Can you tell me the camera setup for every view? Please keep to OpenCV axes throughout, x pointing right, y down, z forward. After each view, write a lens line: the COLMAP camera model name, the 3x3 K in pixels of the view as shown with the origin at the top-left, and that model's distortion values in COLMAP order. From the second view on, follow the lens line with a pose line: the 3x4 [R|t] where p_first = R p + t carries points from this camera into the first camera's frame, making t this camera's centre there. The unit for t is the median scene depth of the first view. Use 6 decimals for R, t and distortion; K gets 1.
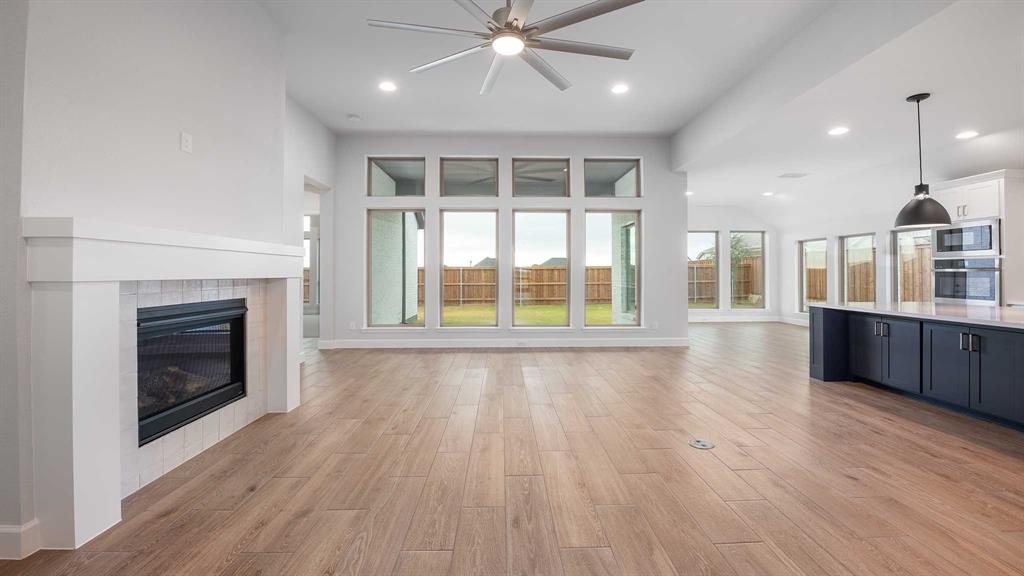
lens RADIAL K [[428.5, 0, 511.9], [0, 428.5, 269.6], [0, 0, 1]] dist [-0.058102, -0.000127]
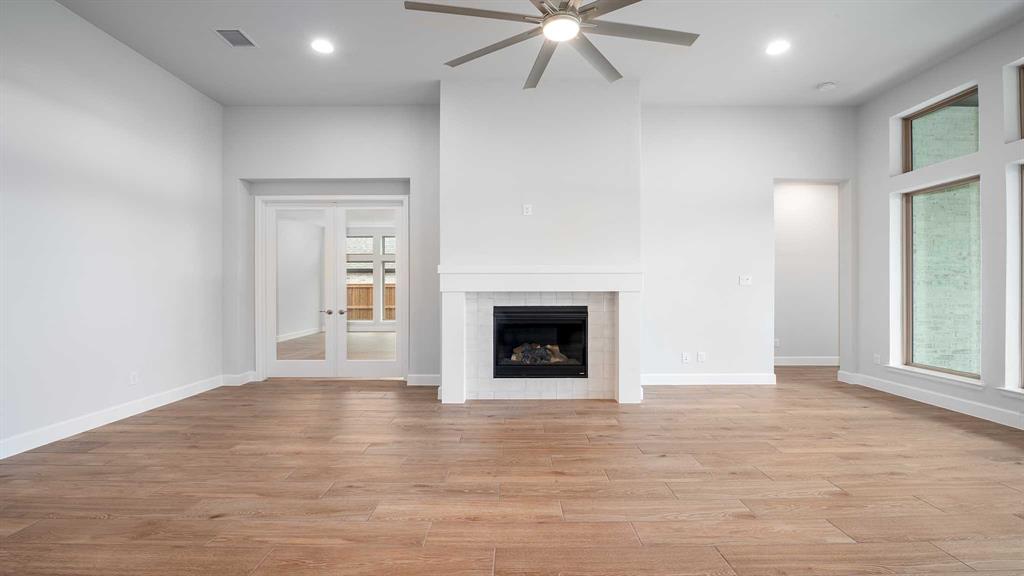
lens RADIAL K [[440.9, 0, 512.0], [0, 440.9, 288.0], [0, 0, 1]] dist [-0.018389, -0.000077]
pose [[-0.045280, 0.005126, -0.998961, 0.940546], [0.011964, 0.999918, 0.004588, 0.000567], [0.998903, -0.011744, -0.045338, 0.954397]]
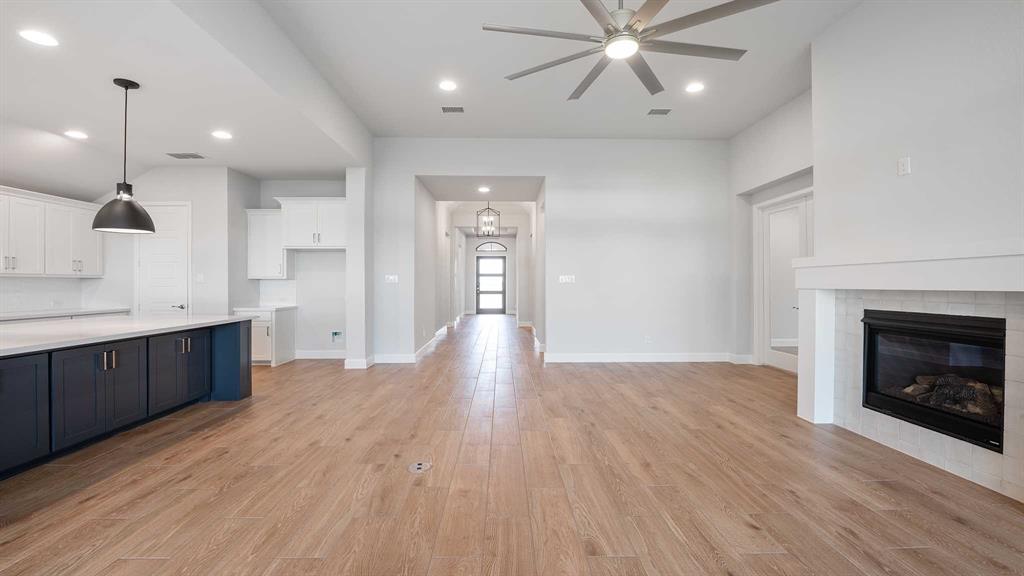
lens RADIAL K [[429.4, 0, 498.3], [0, 429.4, 284.1], [0, 0, 1]] dist [-0.029734, -0.000079]
pose [[-0.999220, 0.004737, 0.039199, 0.241784], [0.004276, 0.999921, -0.011829, 0.015701], [-0.039252, -0.011652, -0.999161, 2.027005]]
